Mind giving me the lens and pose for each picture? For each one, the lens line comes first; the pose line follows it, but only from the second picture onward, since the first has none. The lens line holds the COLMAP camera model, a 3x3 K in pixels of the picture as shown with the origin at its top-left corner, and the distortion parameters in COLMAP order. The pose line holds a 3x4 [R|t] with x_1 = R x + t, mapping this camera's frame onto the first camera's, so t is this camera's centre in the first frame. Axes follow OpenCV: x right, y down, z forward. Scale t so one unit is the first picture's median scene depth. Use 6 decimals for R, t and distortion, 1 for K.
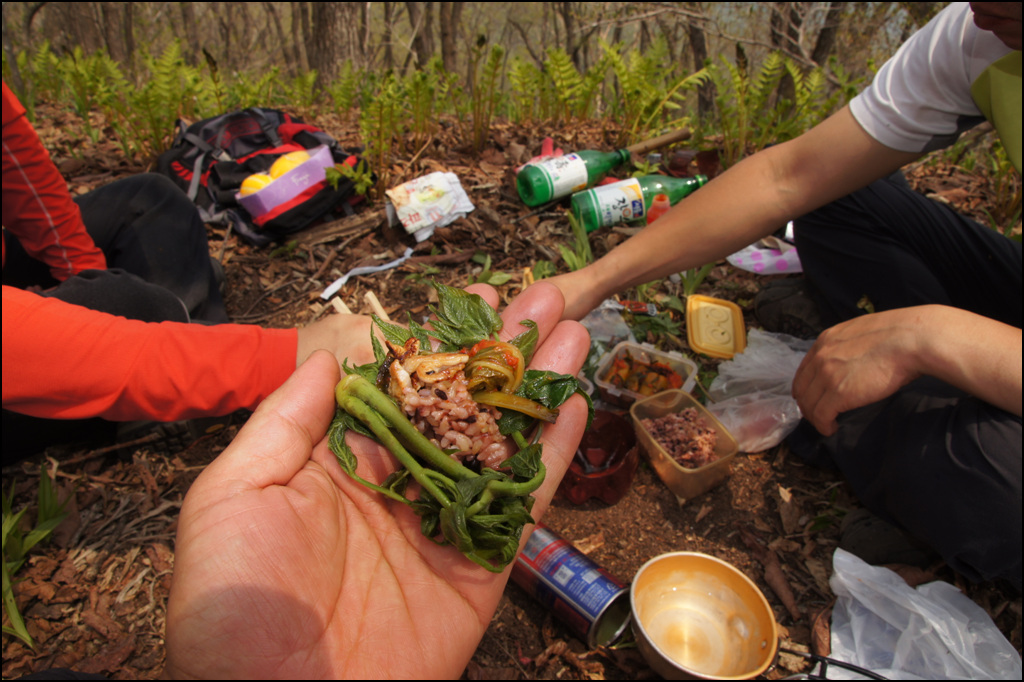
lens RADIAL K [[744.8, 0, 509.7], [0, 744.8, 321.5], [0, 0, 1]] dist [-0.145781, 0.104314]
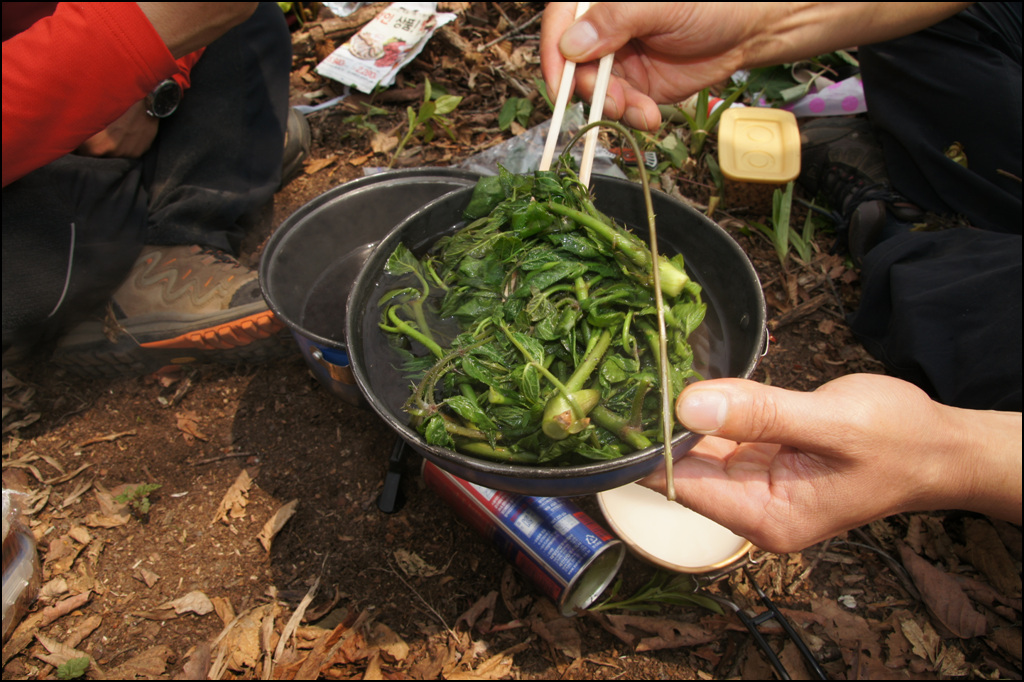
lens RADIAL K [[744.8, 0, 526.4], [0, 744.8, 356.3], [0, 0, 1]] dist [-0.145781, 0.104314]
pose [[0.999434, -0.010209, 0.032065, 0.027213], [0.002361, 0.971799, 0.235800, 0.002528], [-0.033568, -0.235591, 0.971272, 0.171651]]
